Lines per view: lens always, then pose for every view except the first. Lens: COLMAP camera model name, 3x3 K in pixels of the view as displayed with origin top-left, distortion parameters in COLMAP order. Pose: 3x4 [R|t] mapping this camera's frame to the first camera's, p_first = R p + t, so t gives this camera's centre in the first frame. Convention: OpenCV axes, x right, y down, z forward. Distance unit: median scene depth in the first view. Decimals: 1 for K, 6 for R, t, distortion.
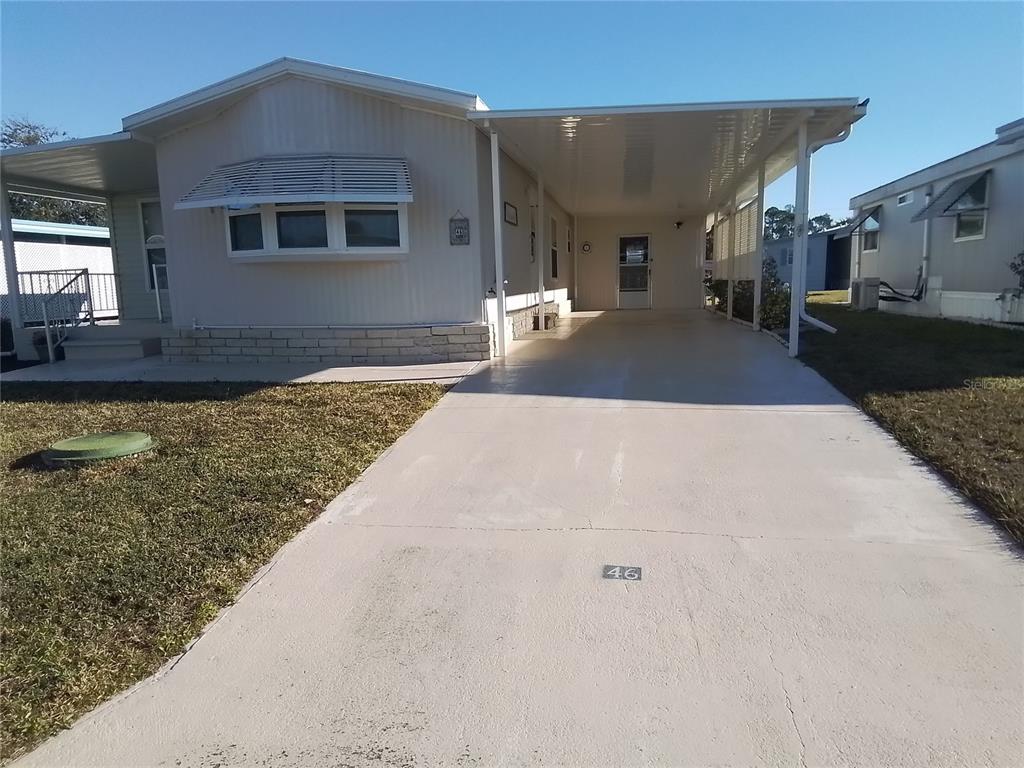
lens RADIAL K [[718.1, 0, 510.4], [0, 718.1, 377.5], [0, 0, 1]] dist [0.067242, -0.035050]
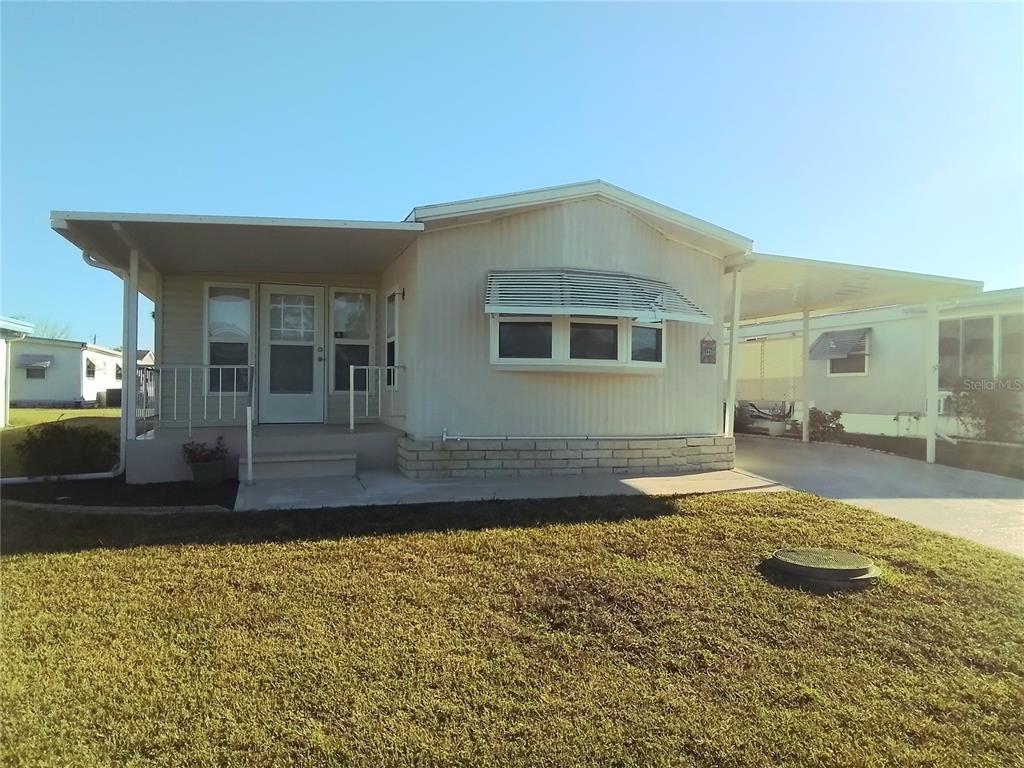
lens RADIAL K [[718.1, 0, 513.2], [0, 718.1, 386.7], [0, 0, 1]] dist [0.067242, -0.035050]
pose [[0.873770, 0.035721, 0.485025, -0.828878], [0.032008, 0.990913, -0.130640, -0.014306], [-0.485284, 0.129673, 0.864687, 0.188412]]
